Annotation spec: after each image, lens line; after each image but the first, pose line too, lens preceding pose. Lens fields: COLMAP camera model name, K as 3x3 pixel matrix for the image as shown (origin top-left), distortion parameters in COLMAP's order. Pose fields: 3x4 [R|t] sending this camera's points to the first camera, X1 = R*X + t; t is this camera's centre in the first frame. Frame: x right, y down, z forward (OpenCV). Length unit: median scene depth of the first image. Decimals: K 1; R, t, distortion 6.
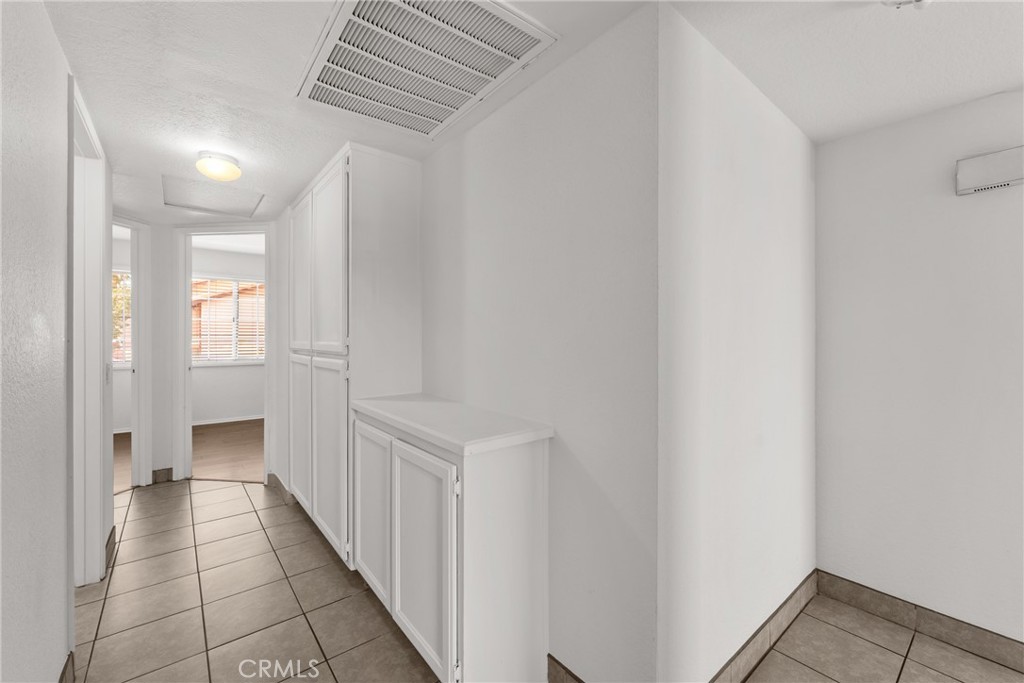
lens RADIAL K [[419.1, 0, 512.8], [0, 419.1, 345.2], [0, 0, 1]] dist [-0.003829, -0.000298]
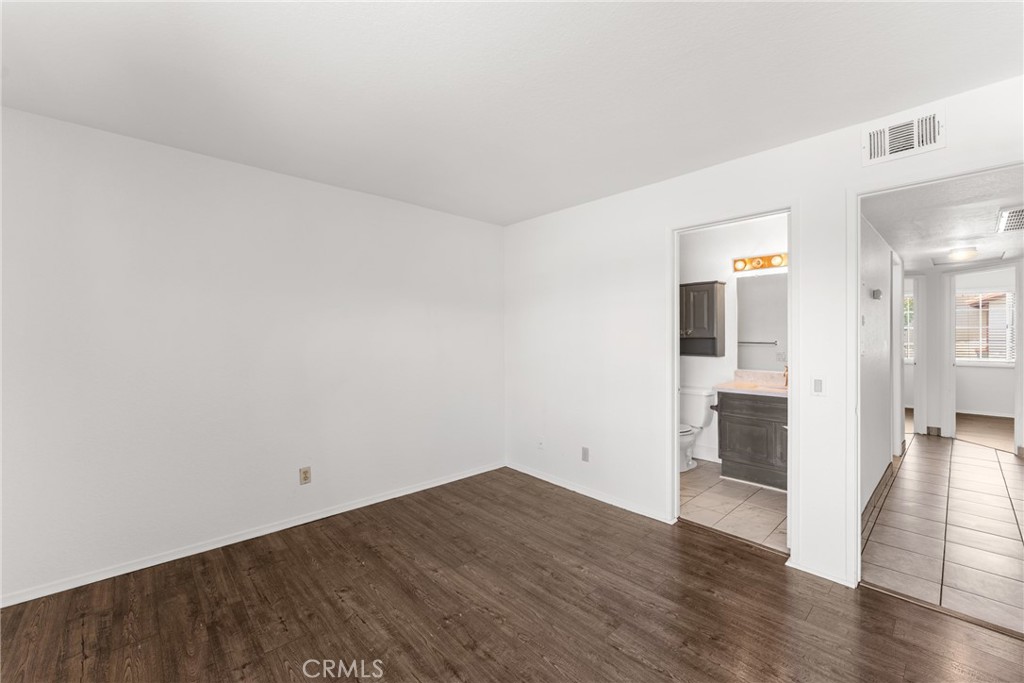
lens RADIAL K [[419.1, 0, 514.0], [0, 419.1, 348.6], [0, 0, 1]] dist [-0.003829, -0.000298]
pose [[0.065206, -0.006487, -0.997851, 0.691412], [-0.005691, 0.999960, -0.006873, 0.011579], [0.997856, 0.006127, 0.065167, -0.752865]]
